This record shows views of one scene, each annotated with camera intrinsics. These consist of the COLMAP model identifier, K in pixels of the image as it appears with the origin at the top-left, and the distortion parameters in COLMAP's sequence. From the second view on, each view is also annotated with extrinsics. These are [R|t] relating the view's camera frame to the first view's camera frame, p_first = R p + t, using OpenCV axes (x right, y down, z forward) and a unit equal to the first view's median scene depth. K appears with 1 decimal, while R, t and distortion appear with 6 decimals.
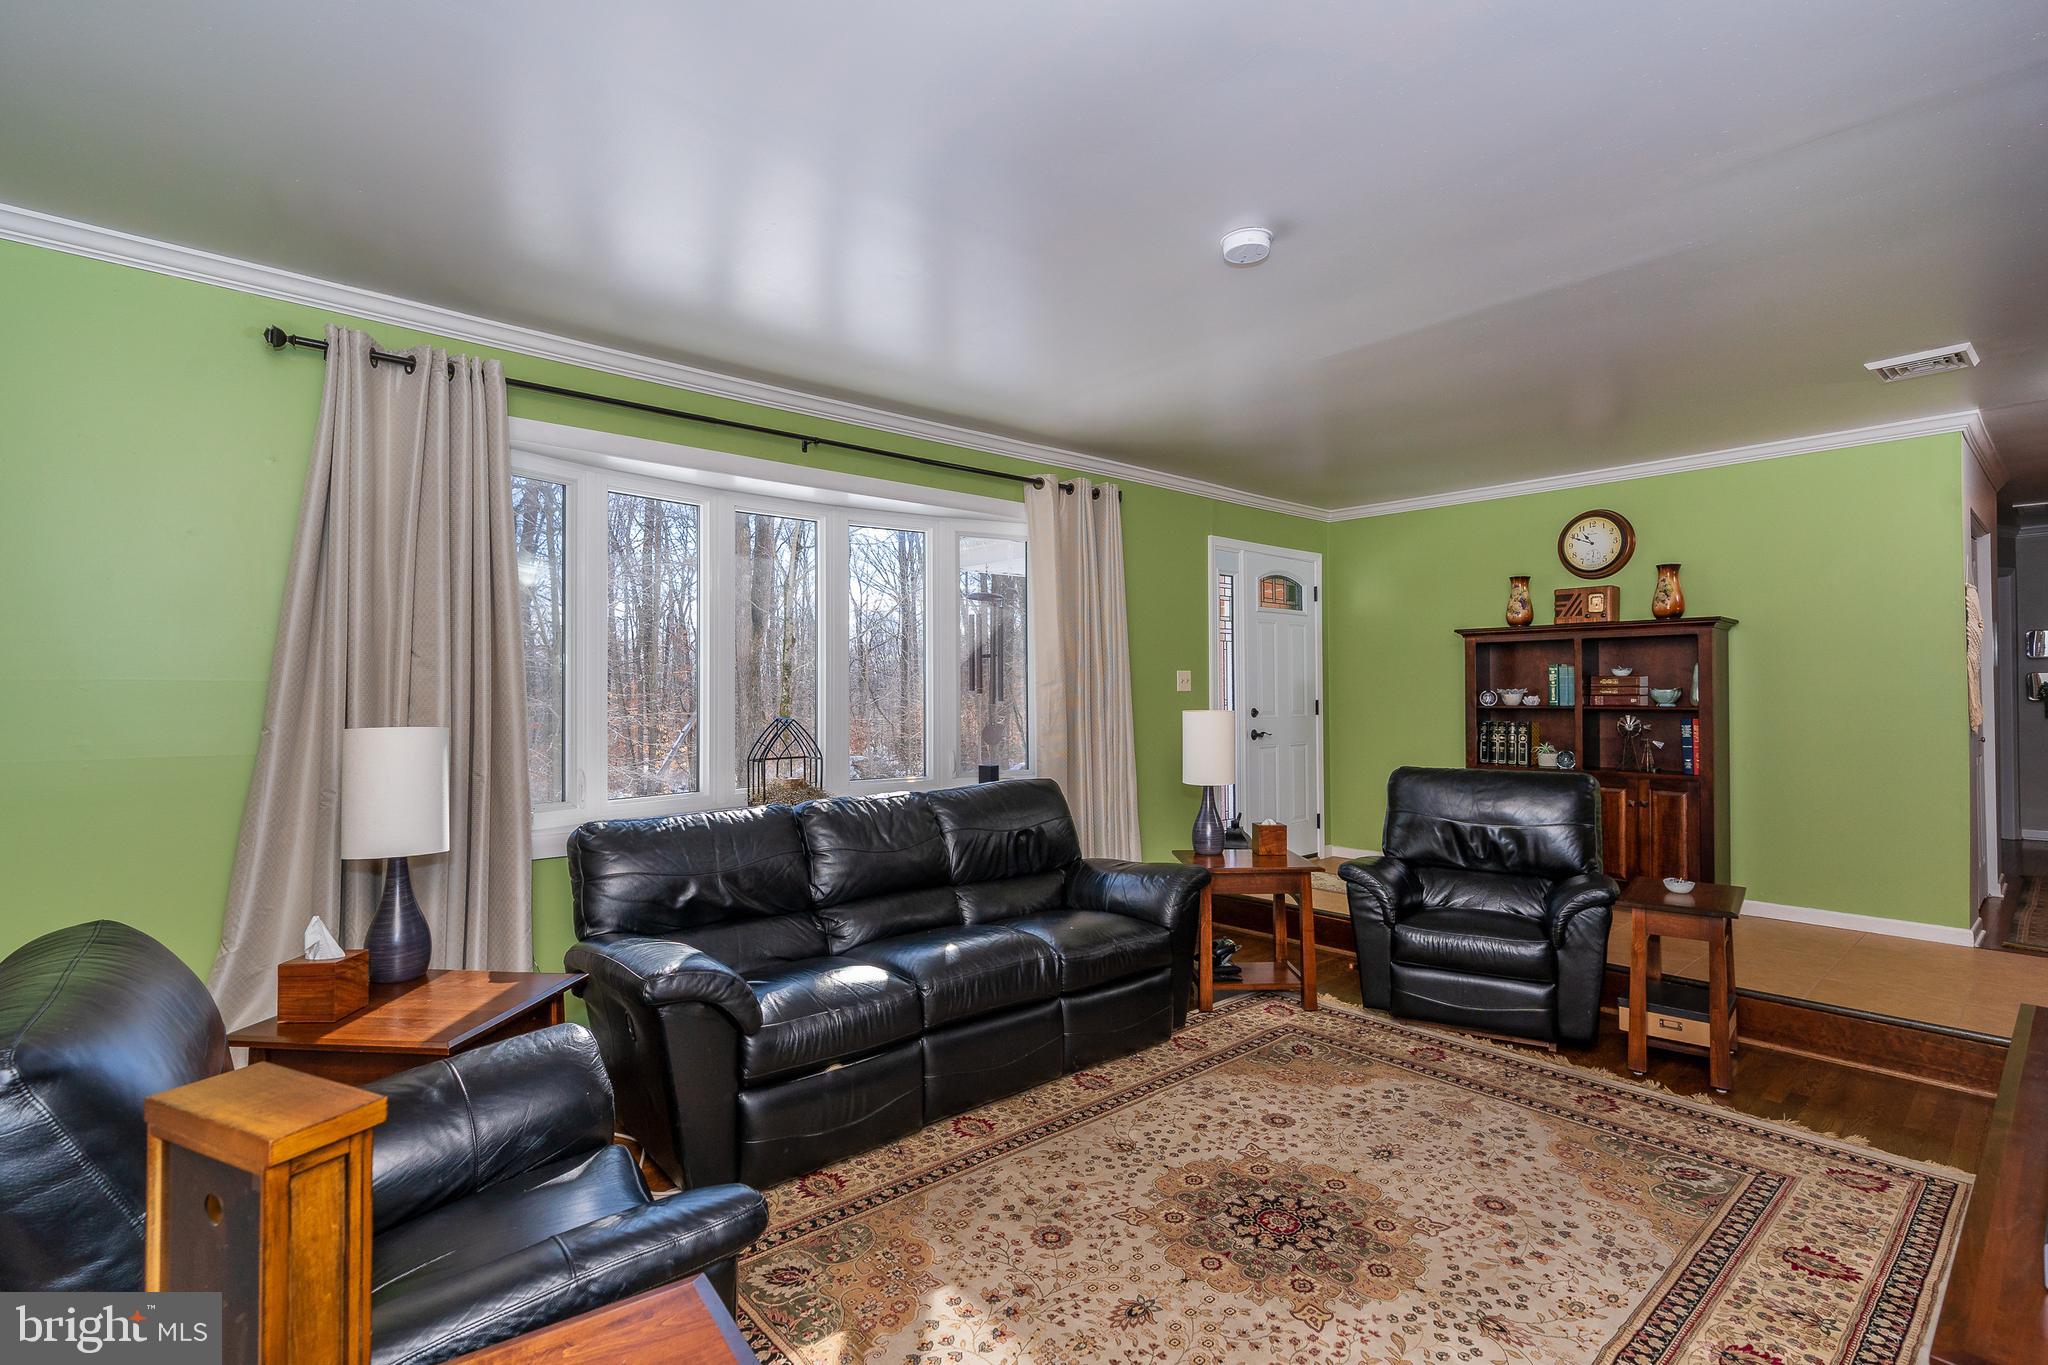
lens RADIAL K [[952.0, 0, 1024.0], [0, 952.0, 682.5], [0, 0, 1]] dist [-0.000002, 0.001142]
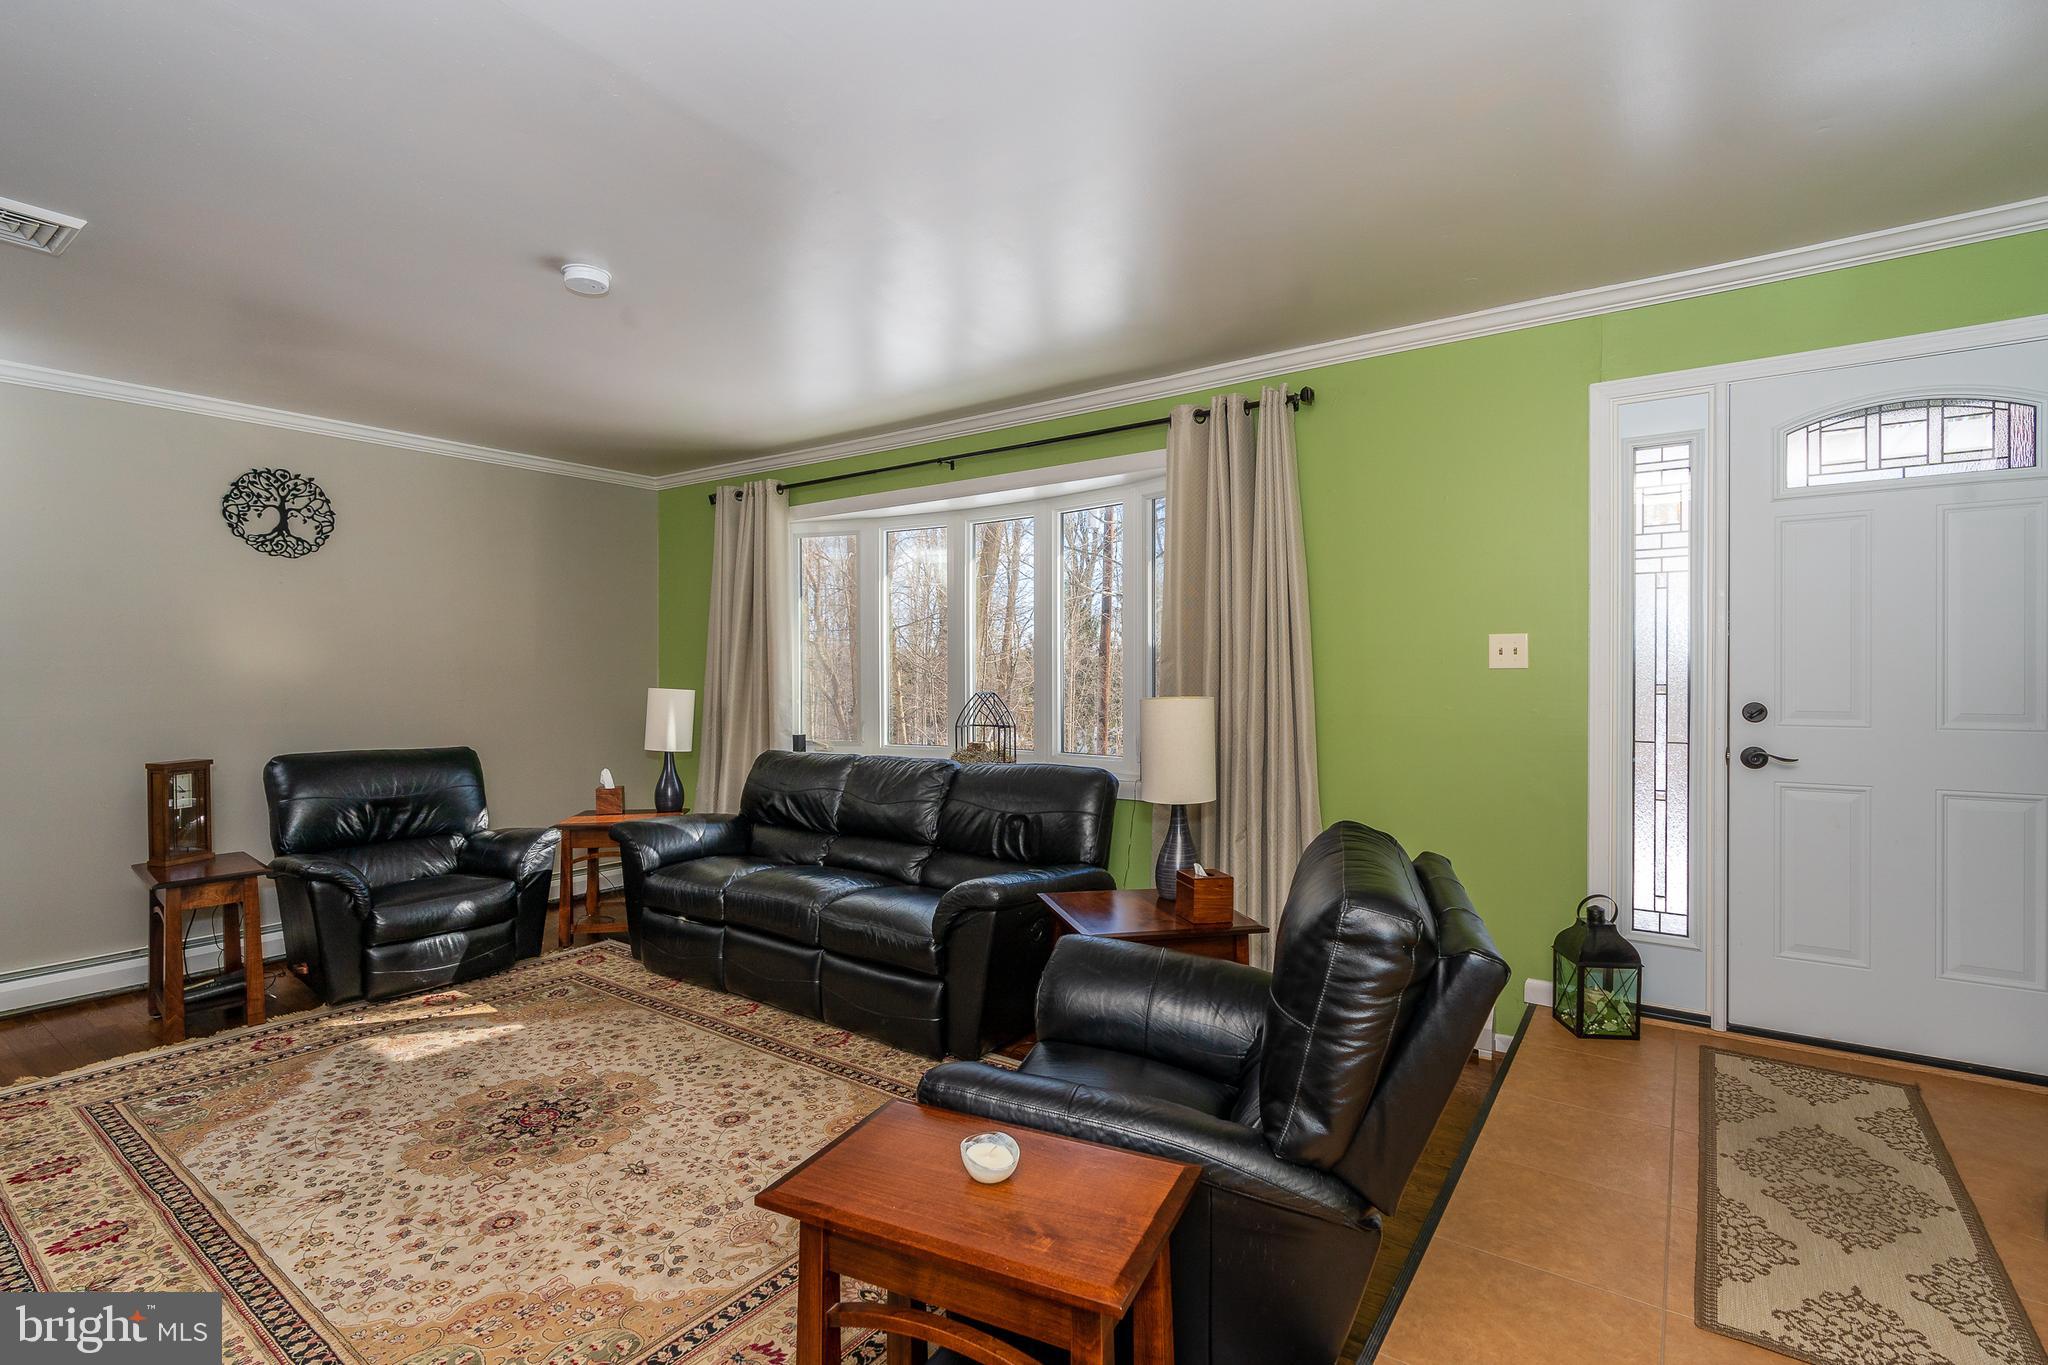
lens RADIAL K [[939.0, 0, 1024.0], [0, 939.0, 682.5], [0, 0, 1]] dist [0.001502, -0.001573]
pose [[0.230550, 0.013277, -0.972970, 1.380584], [0.012327, 0.999787, 0.016564, 0.009660], [0.972982, -0.015812, 0.230337, 1.188969]]
